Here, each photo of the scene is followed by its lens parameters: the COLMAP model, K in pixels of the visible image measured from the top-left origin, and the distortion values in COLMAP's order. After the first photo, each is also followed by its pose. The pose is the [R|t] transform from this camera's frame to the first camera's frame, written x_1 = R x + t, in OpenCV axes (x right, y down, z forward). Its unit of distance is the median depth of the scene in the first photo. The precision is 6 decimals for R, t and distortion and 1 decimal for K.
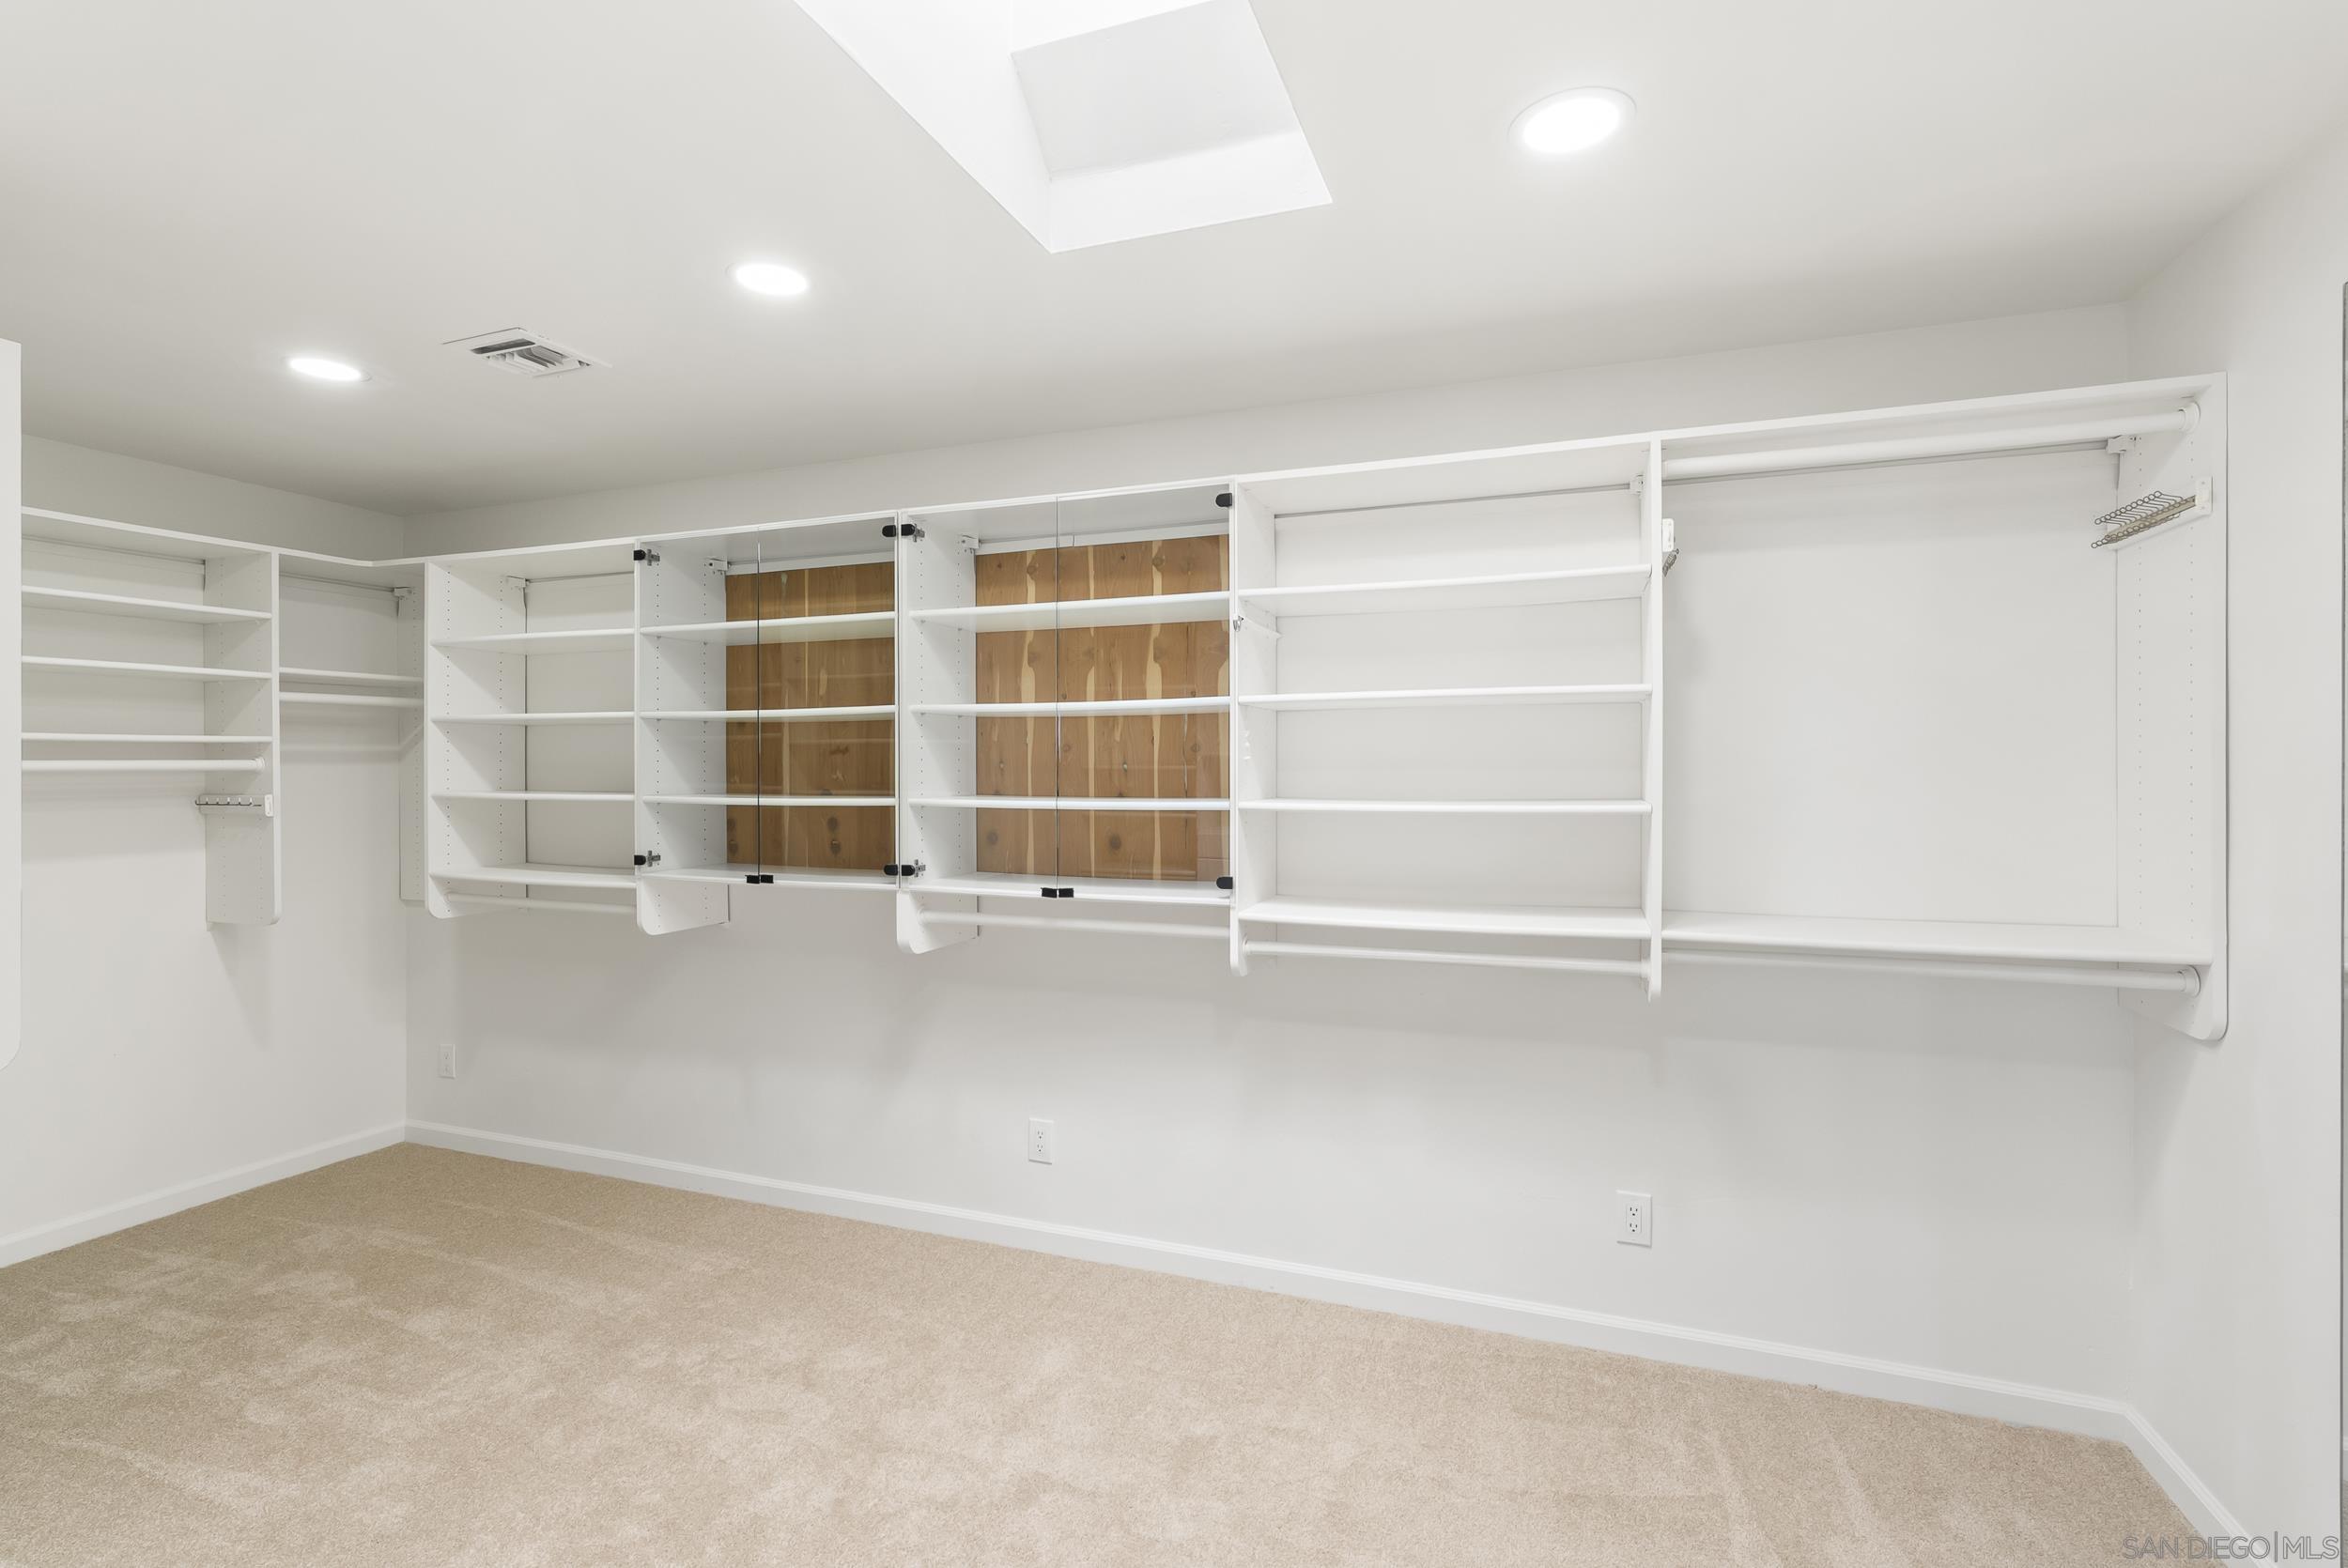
lens RADIAL K [[1059.7, 0, 1171.8], [0, 1059.7, 767.8], [0, 0, 1]] dist [-0.005583, 0.000911]
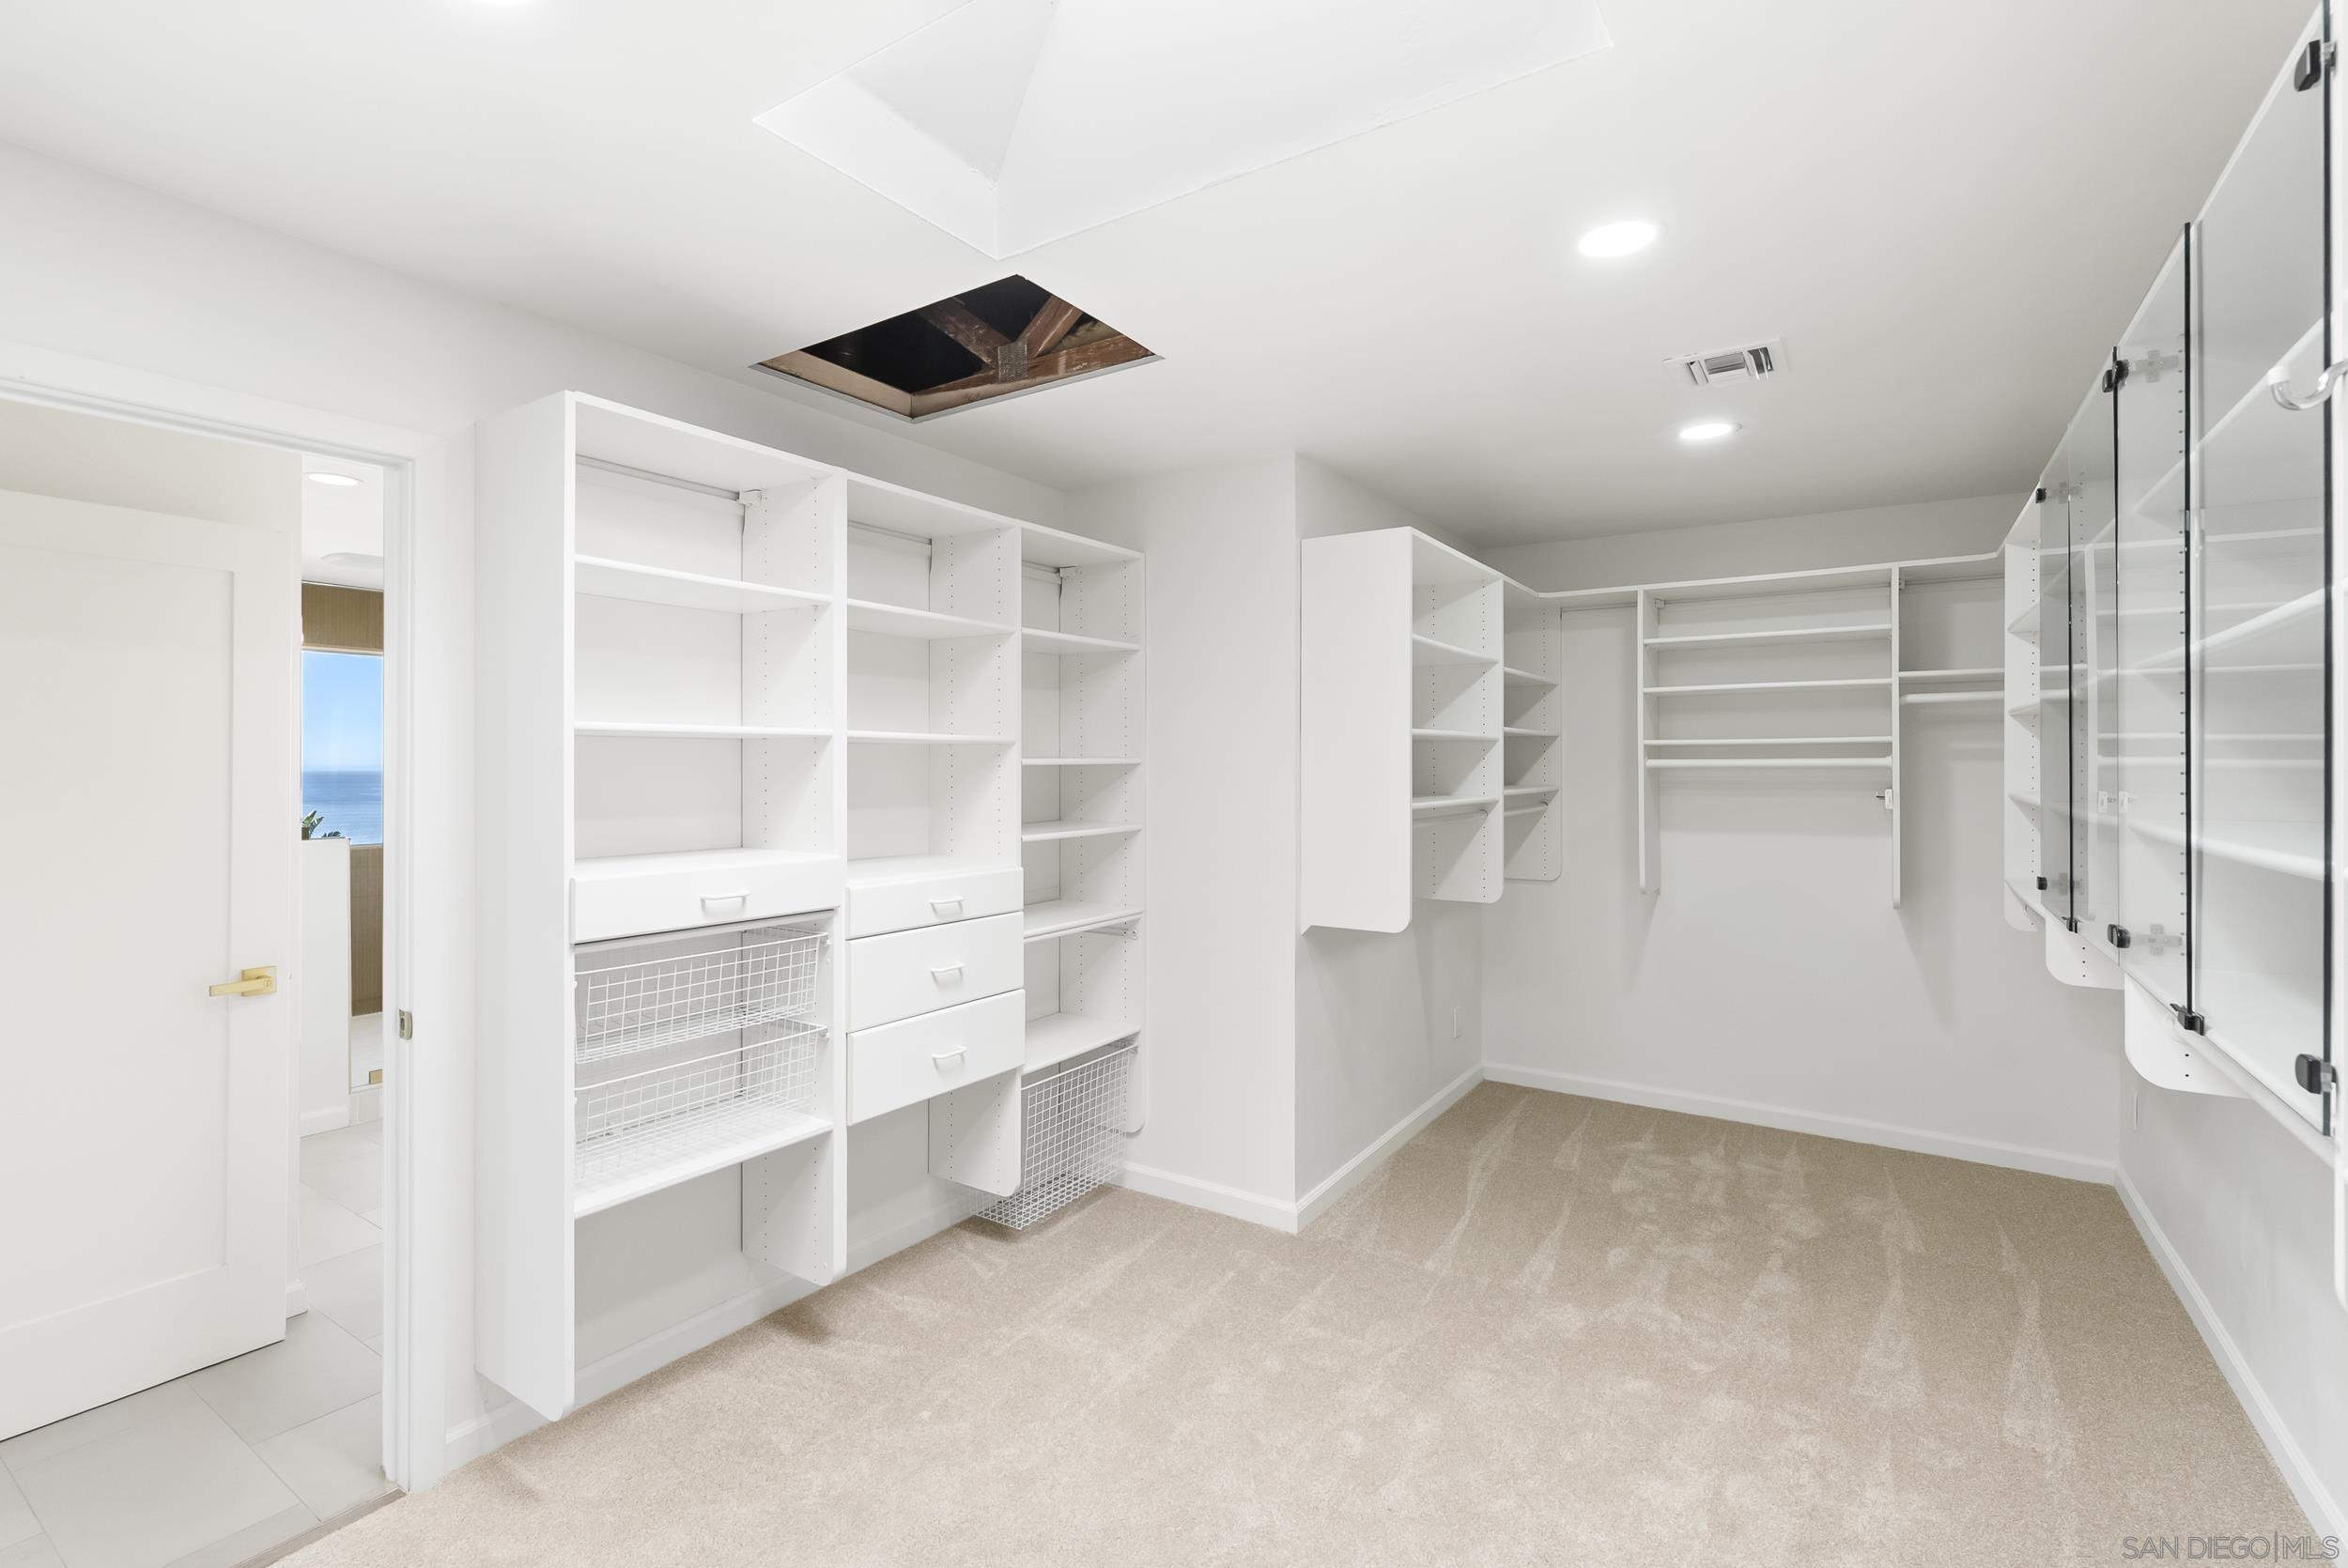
lens RADIAL K [[1059.7, 0, 1171.8], [0, 1059.7, 767.8], [0, 0, 1]] dist [-0.005583, 0.000911]
pose [[-0.221759, 0.003082, -0.975097, 0.448815], [-0.000458, 0.999995, 0.003265, -0.000939], [0.975101, 0.001171, -0.221756, 0.608298]]
